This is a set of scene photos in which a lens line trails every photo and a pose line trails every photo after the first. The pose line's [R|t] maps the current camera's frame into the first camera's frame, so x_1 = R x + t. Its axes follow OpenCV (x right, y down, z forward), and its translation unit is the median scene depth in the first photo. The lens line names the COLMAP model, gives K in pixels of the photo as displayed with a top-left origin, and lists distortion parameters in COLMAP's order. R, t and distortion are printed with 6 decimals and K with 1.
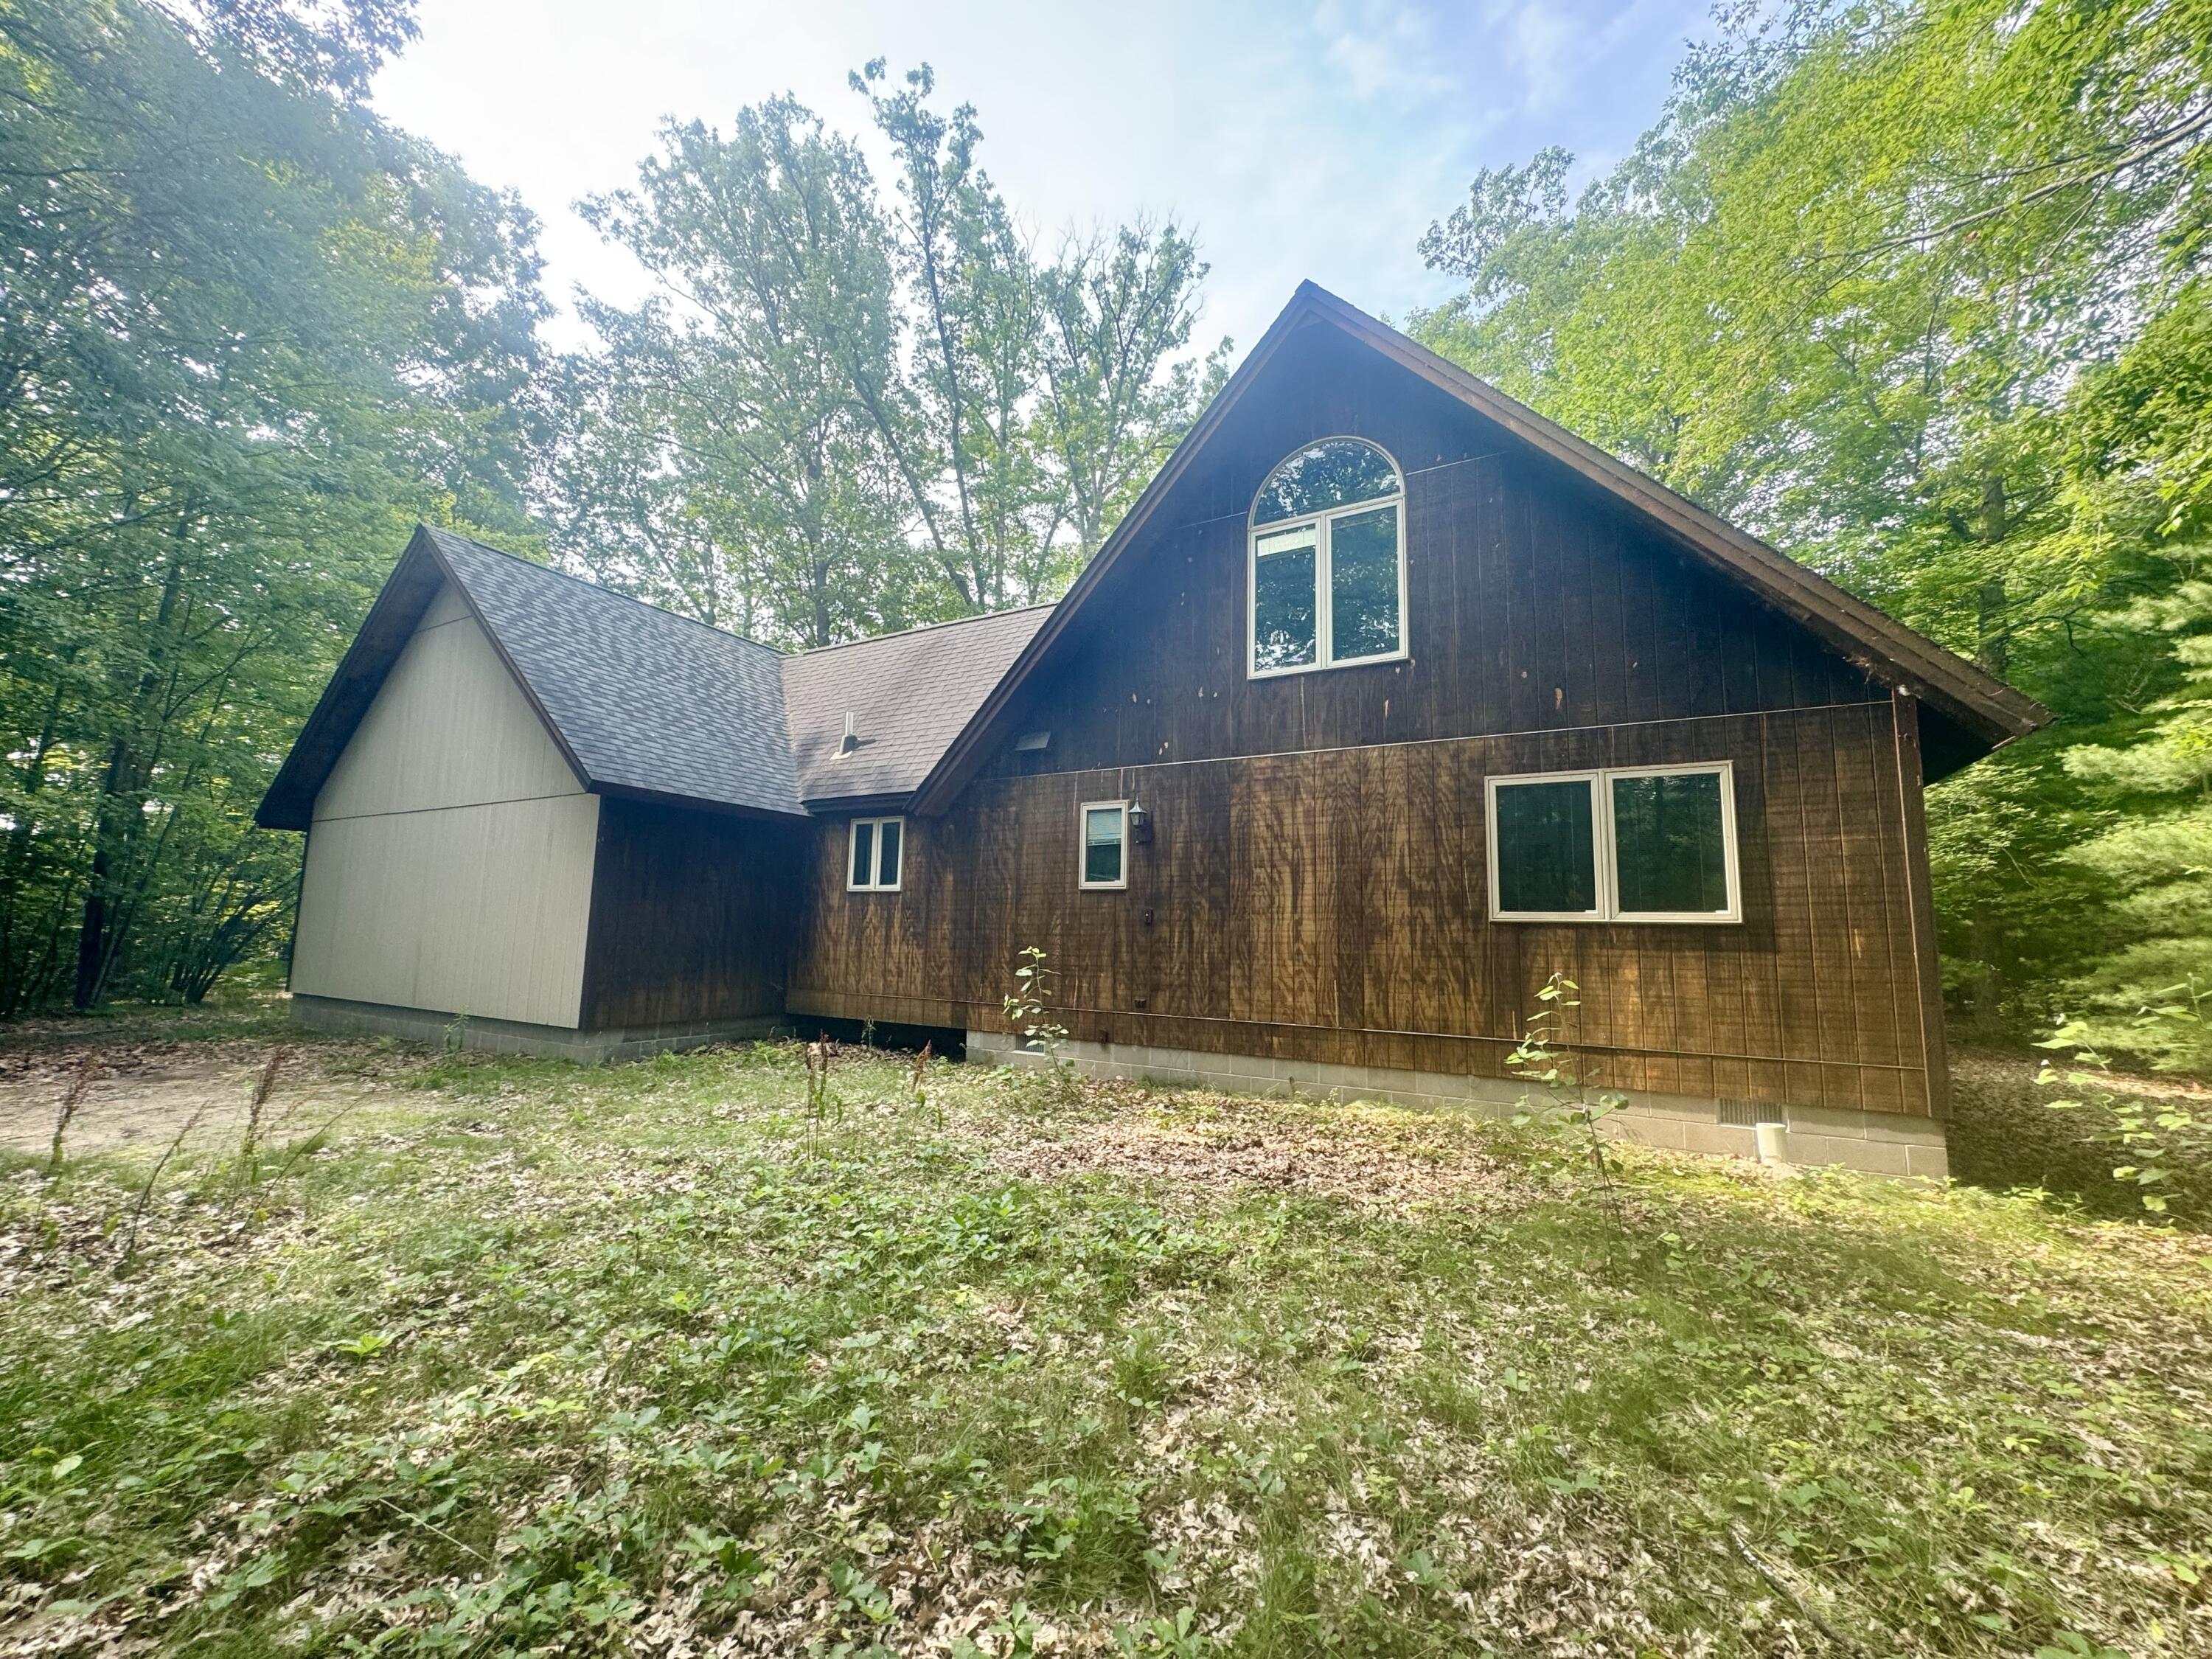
lens RADIAL K [[880.8, 0, 1101.0], [0, 880.8, 826.9], [0, 0, 1]] dist [-0.002910, -0.000373]
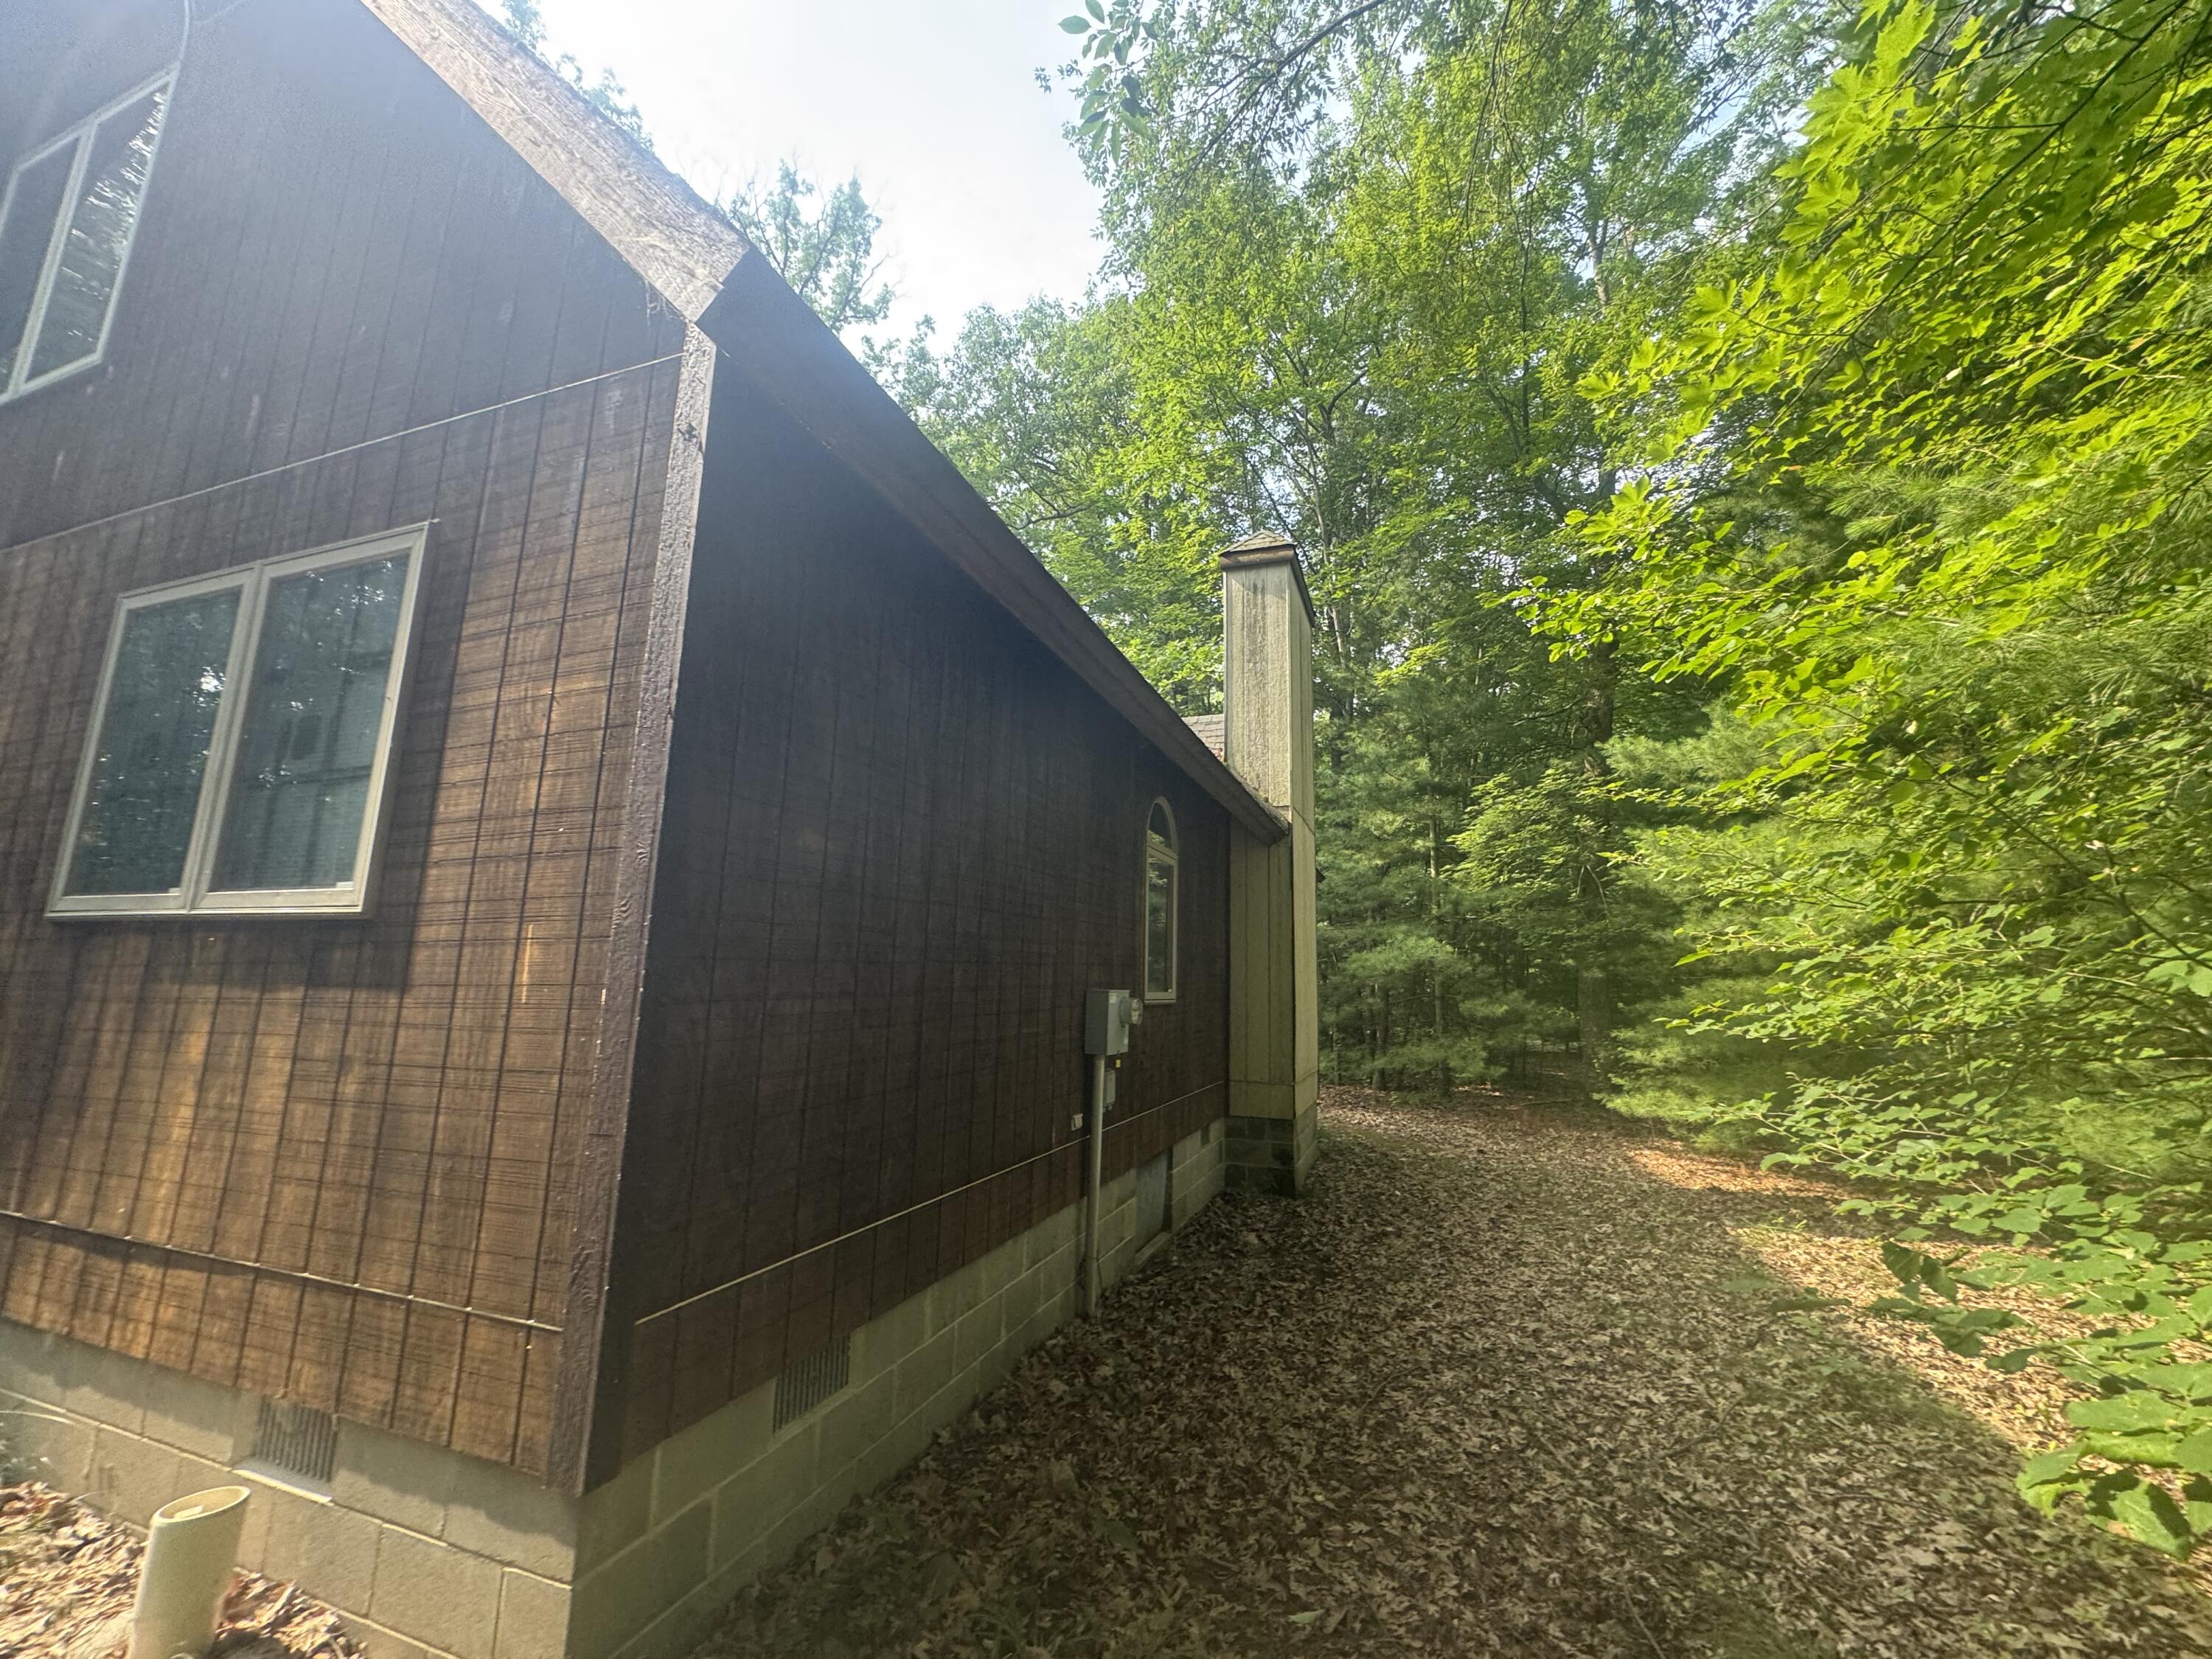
lens RADIAL K [[880.8, 0, 1111.1], [0, 880.8, 829.3], [0, 0, 1]] dist [-0.002910, -0.000373]
pose [[0.984107, 0.028512, 0.175270, 0.914213], [-0.018947, 0.998250, -0.056010, 0.082229], [-0.176560, 0.051799, 0.982926, 0.524119]]
